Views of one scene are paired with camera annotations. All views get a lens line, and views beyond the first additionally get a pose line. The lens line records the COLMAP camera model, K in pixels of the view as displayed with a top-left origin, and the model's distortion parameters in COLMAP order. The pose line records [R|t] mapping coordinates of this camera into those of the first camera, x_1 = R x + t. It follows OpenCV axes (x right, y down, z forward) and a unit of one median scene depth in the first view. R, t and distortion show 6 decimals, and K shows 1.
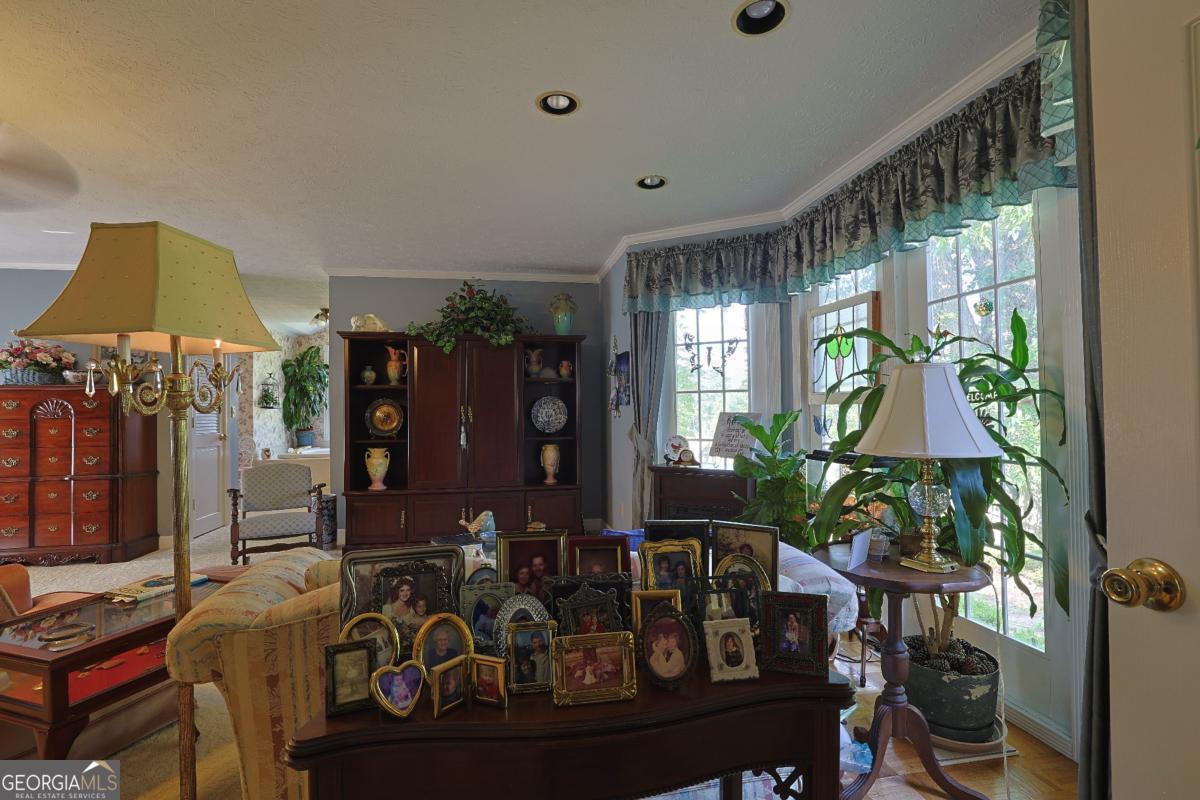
lens RADIAL K [[544.2, 0, 595.3], [0, 544.2, 400.5], [0, 0, 1]] dist [-0.028670, 0.000969]
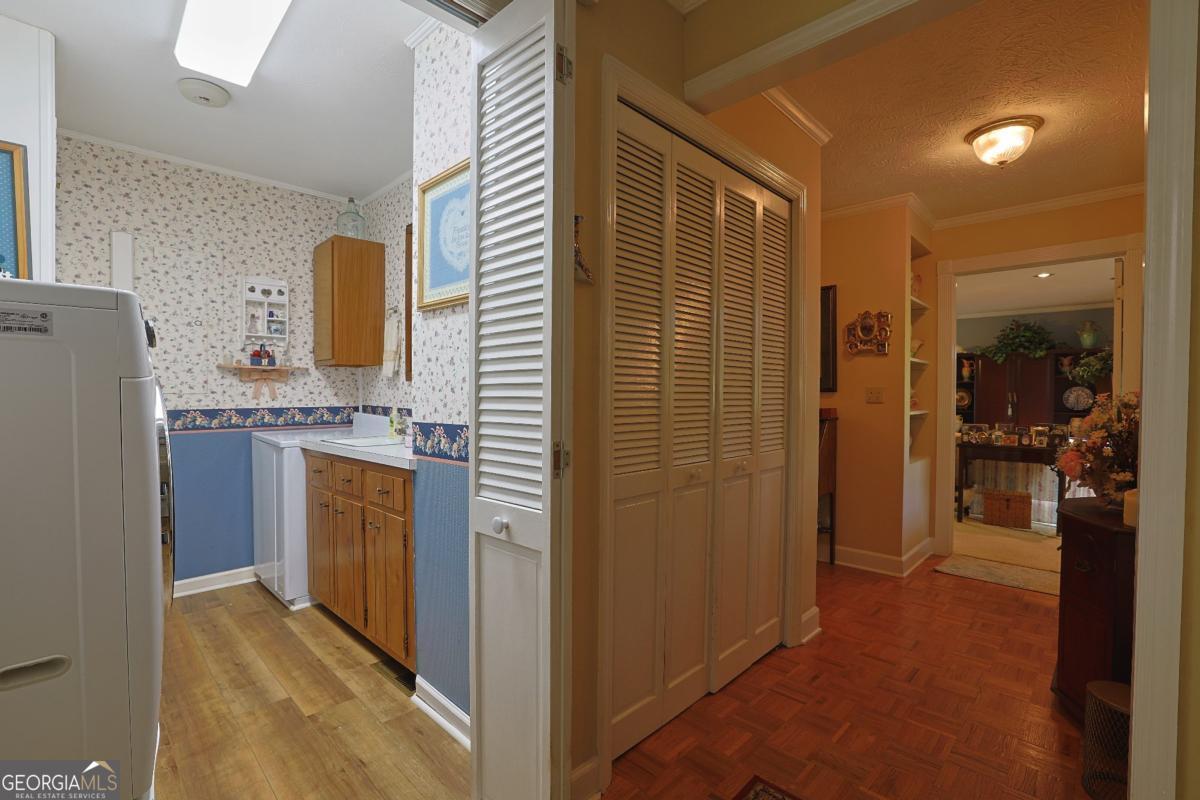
lens RADIAL K [[544.2, 0, 594.5], [0, 544.2, 401.4], [0, 0, 1]] dist [-0.028670, 0.000969]
pose [[0.585421, 0.027522, -0.810263, 0.371782], [0.006420, 0.999235, 0.038579, -0.036711], [0.810704, -0.027787, 0.584796, -1.101945]]
